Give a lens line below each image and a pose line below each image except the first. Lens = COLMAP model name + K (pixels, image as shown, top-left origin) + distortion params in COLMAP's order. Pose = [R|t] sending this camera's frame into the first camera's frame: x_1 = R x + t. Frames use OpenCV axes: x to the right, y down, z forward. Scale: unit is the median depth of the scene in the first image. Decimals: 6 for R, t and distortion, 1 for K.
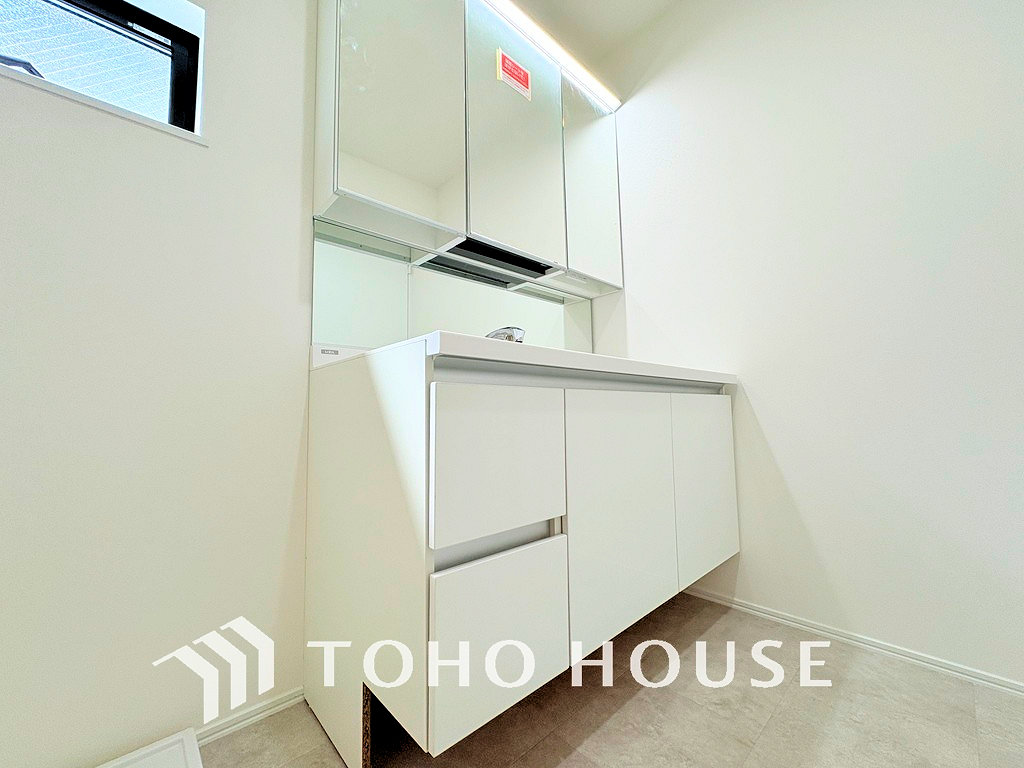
lens RADIAL K [[407.4, 0, 512.0], [0, 407.4, 384.0], [0, 0, 1]] dist [0.002323, 0.000266]
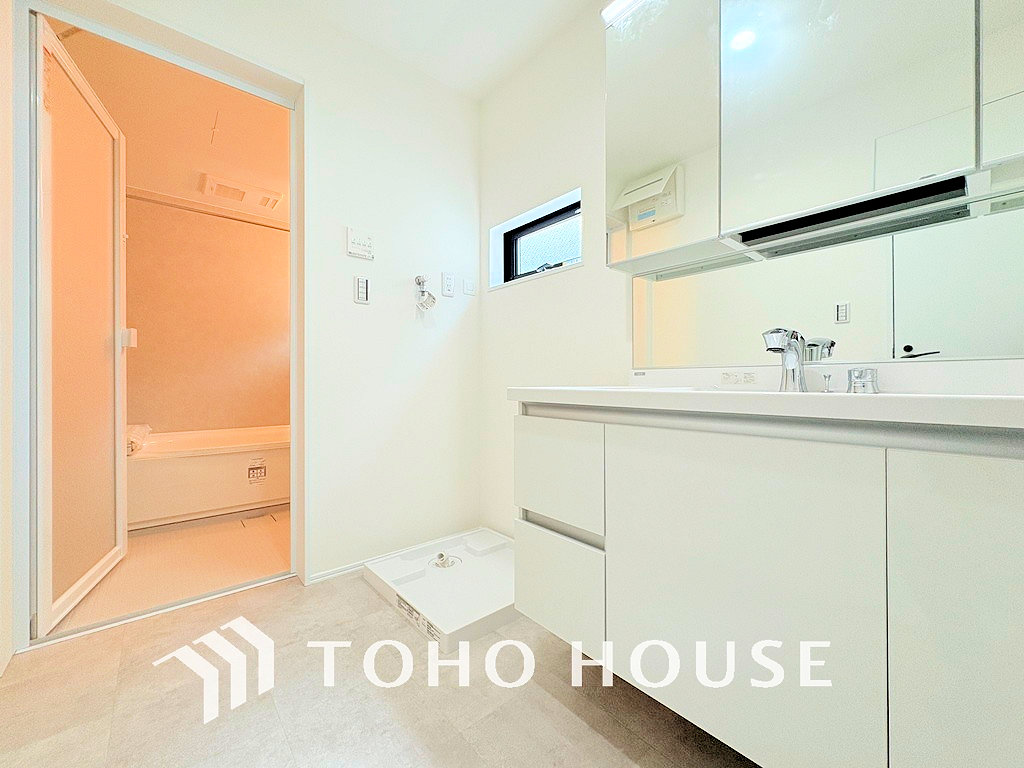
lens RADIAL K [[407.4, 0, 512.0], [0, 407.4, 384.0], [0, 0, 1]] dist [0.002323, 0.000266]
pose [[-0.032714, 0.017576, -0.999310, 1.165587], [0.074587, 0.997100, 0.015096, -0.121461], [0.996678, -0.074042, -0.033930, 0.761876]]
